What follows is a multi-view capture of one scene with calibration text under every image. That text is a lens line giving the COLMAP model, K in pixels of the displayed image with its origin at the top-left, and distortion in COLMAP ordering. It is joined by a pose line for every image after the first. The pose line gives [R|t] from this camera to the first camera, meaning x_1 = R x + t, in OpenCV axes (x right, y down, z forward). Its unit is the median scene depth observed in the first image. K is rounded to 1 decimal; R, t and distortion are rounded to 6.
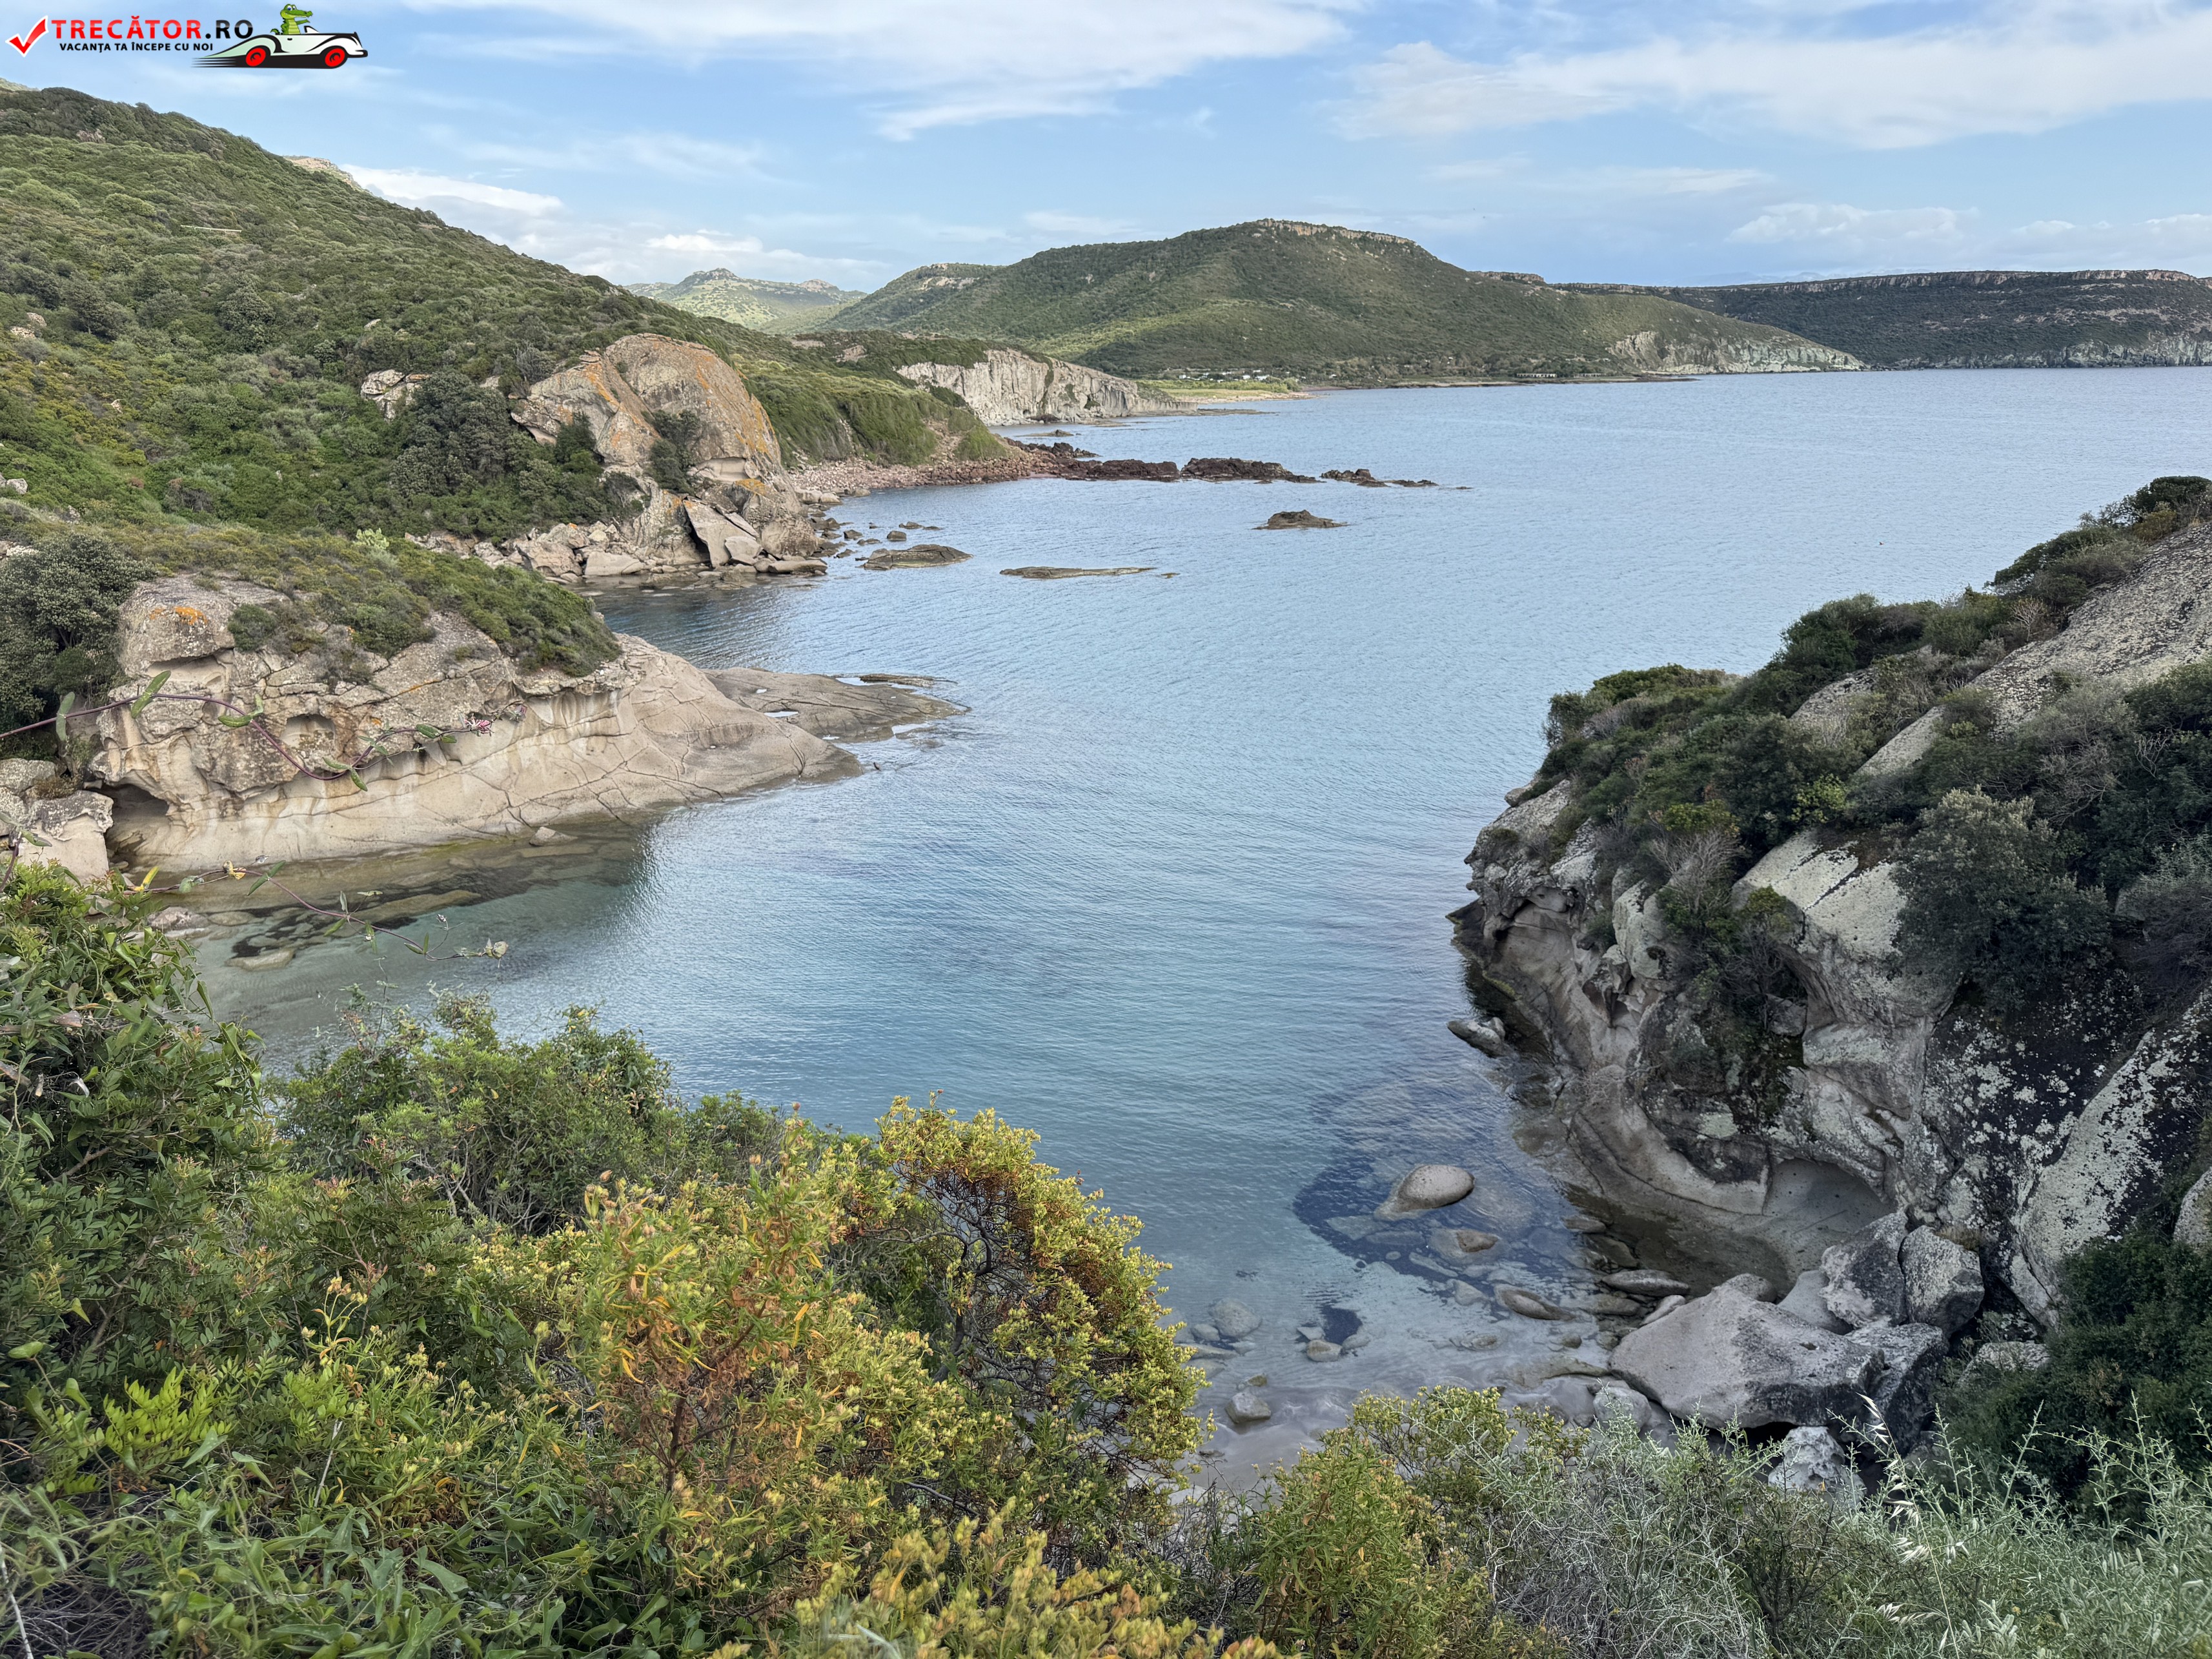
lens RADIAL K [[1557.4, 0, 1096.0], [0, 1557.4, 832.7], [0, 0, 1]] dist [0.058278, -0.075381]
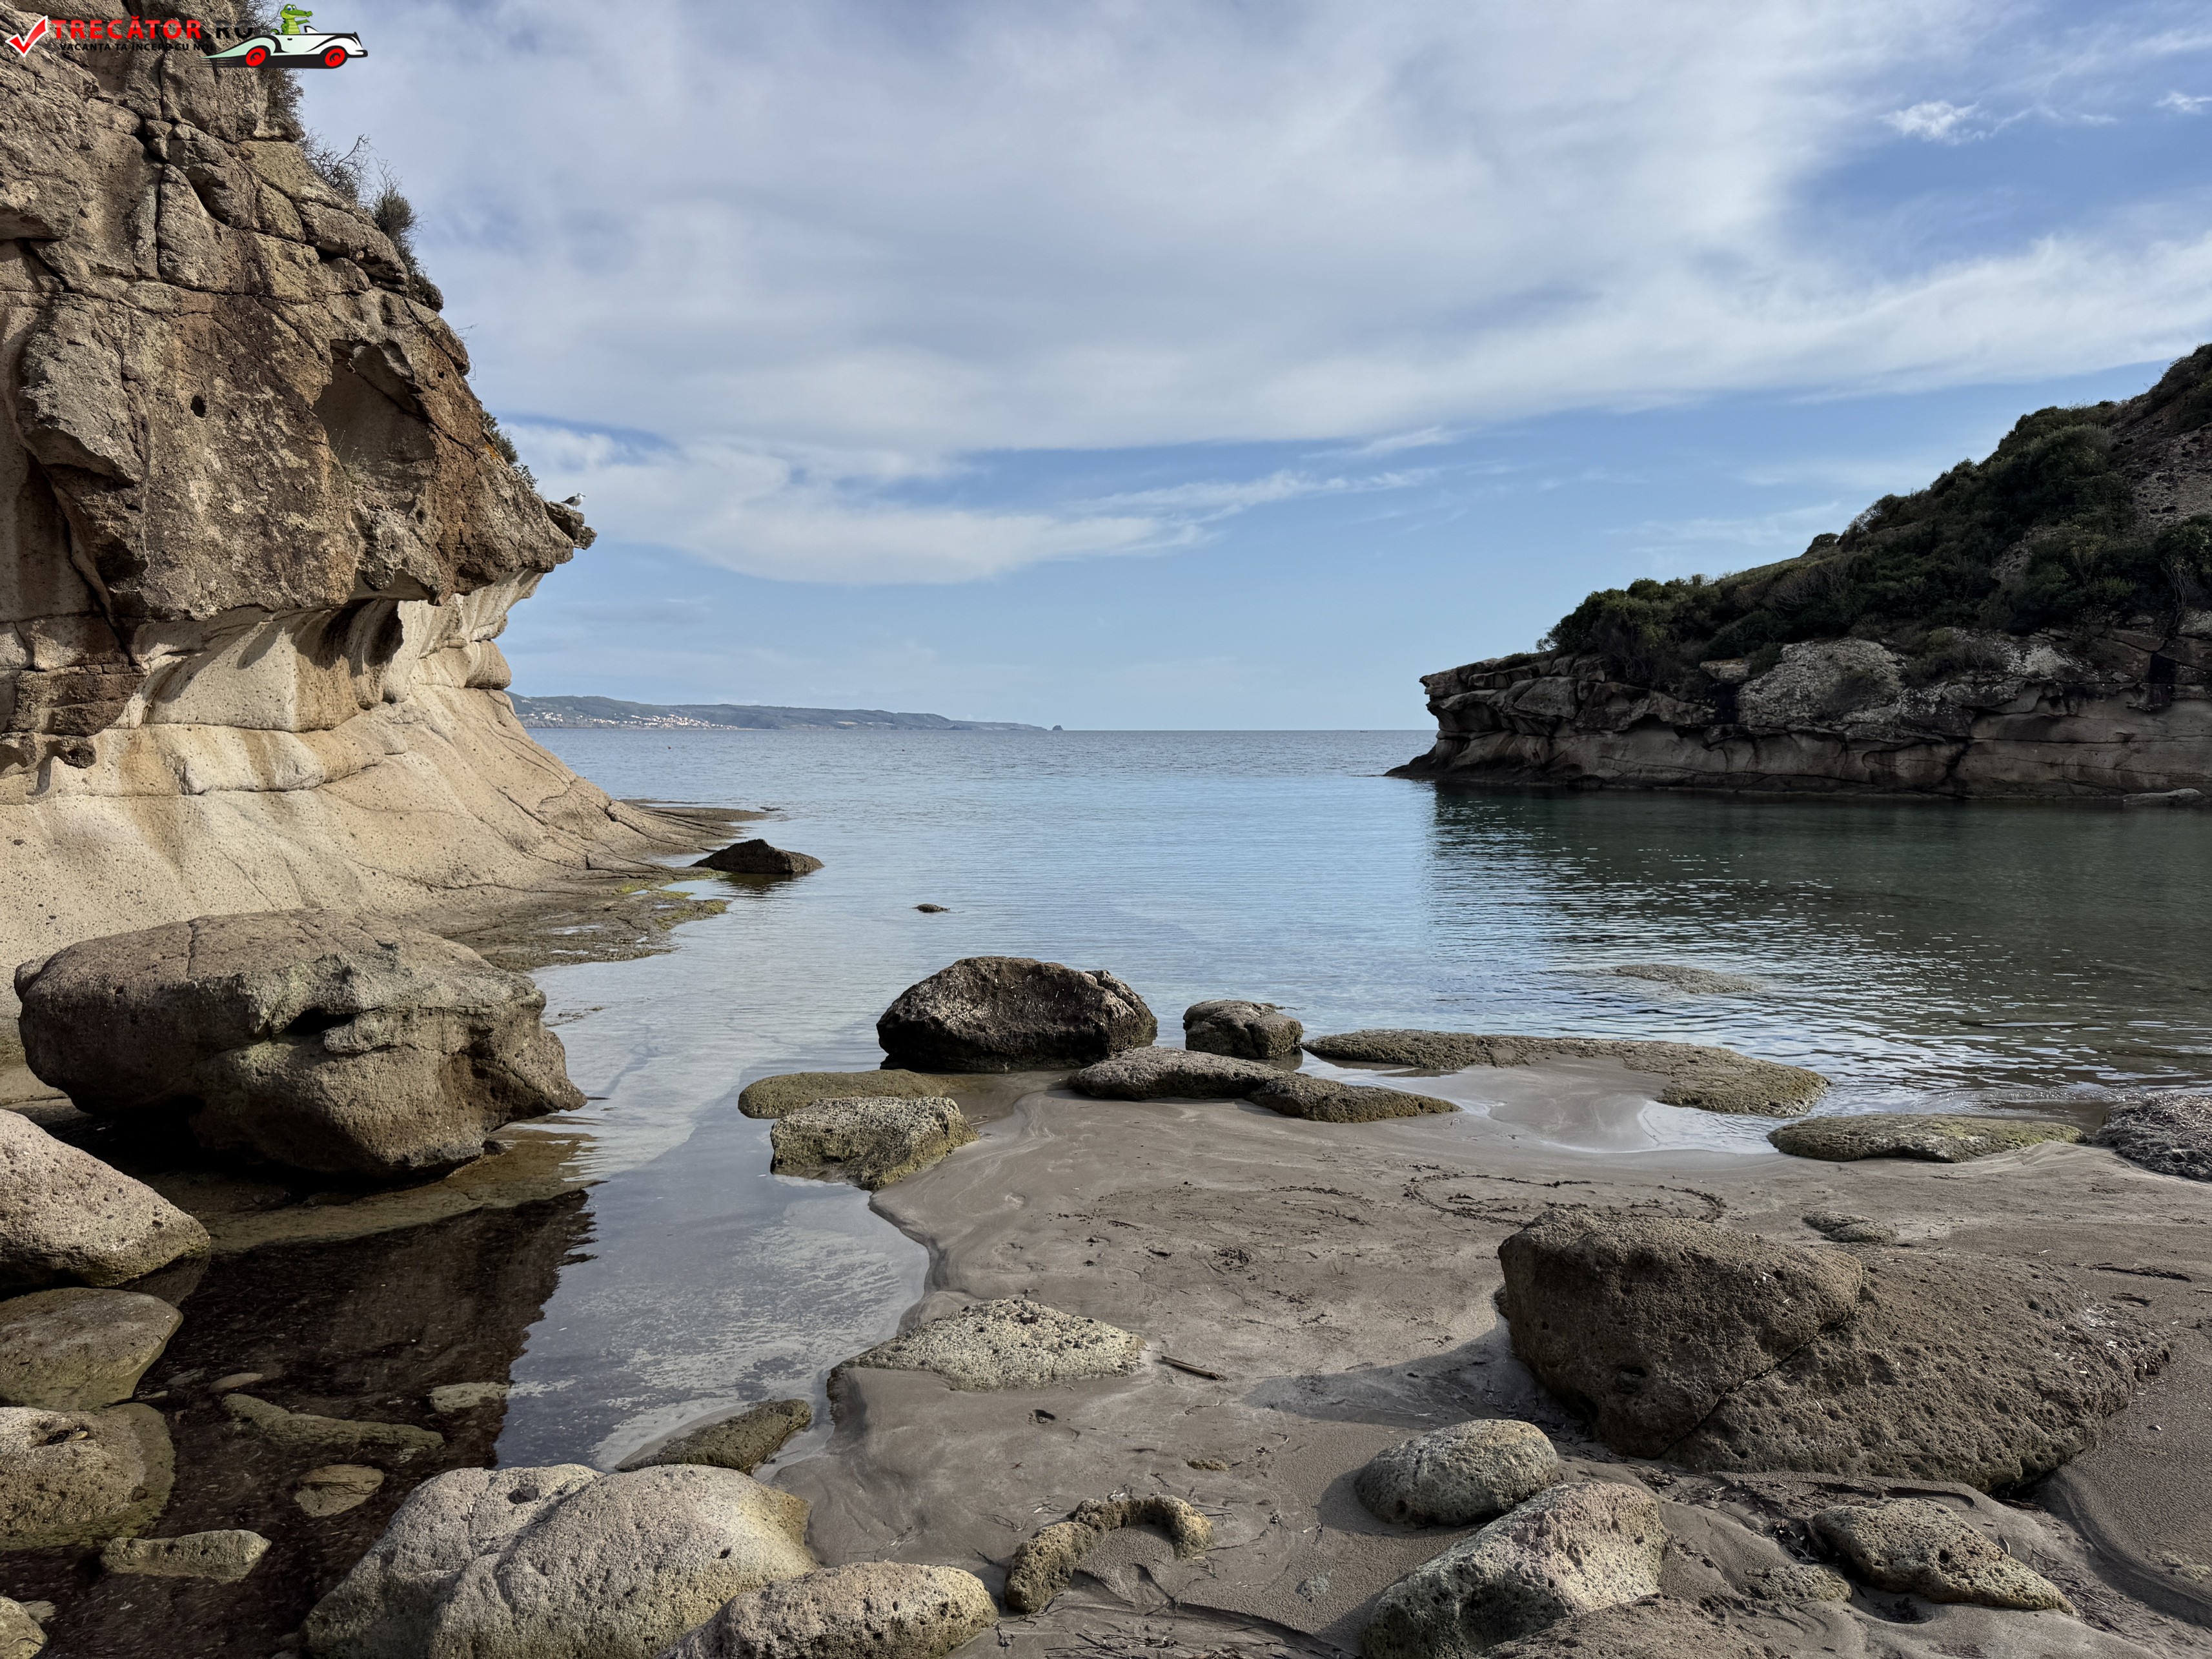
lens RADIAL K [[1557.4, 0, 1100.3], [0, 1557.4, 838.7], [0, 0, 1]] dist [0.058278, -0.075381]
pose [[0.463249, -0.046830, 0.884990, -0.612907], [0.246609, 0.965973, -0.077972, 0.042712], [-0.851225, 0.254366, 0.459035, 0.738128]]
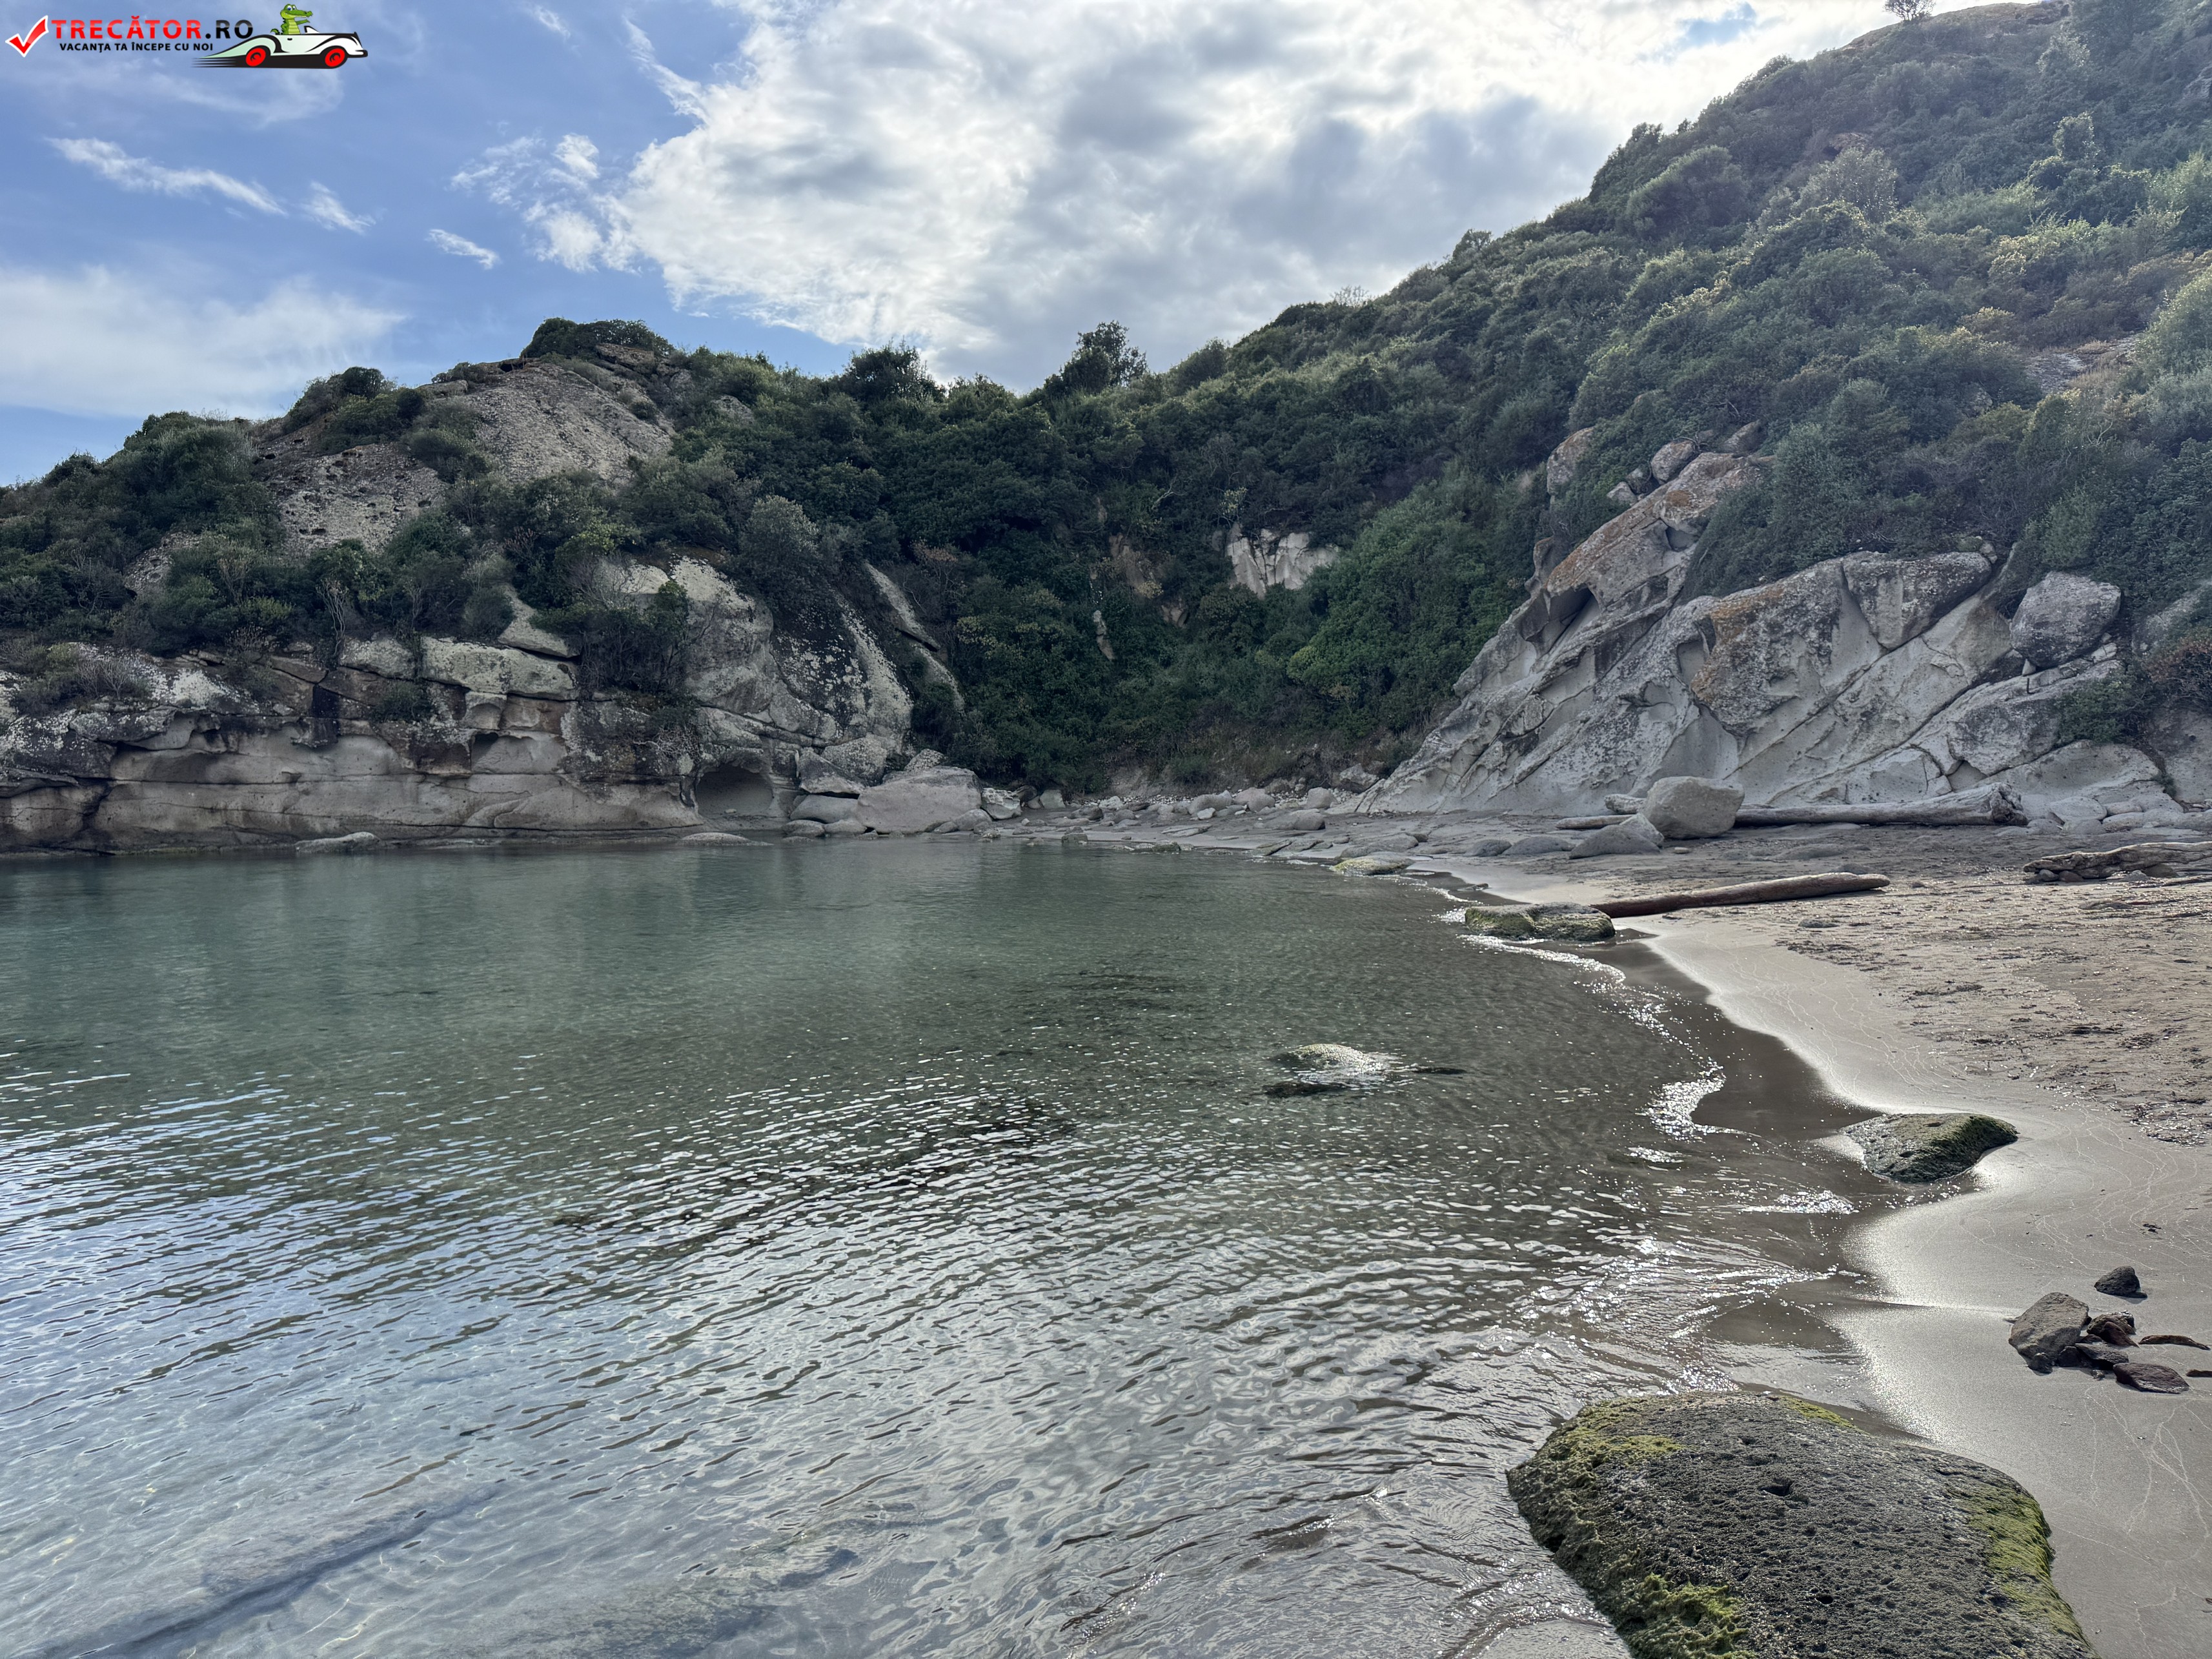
lens RADIAL K [[1557.4, 0, 1109.7], [0, 1557.4, 823.2], [0, 0, 1]] dist [0.058278, -0.075381]
pose [[-0.553129, -0.006670, 0.833069, -0.478084], [0.252343, 0.951651, 0.175166, 0.046756], [-0.793960, 0.307108, -0.524702, 0.735328]]
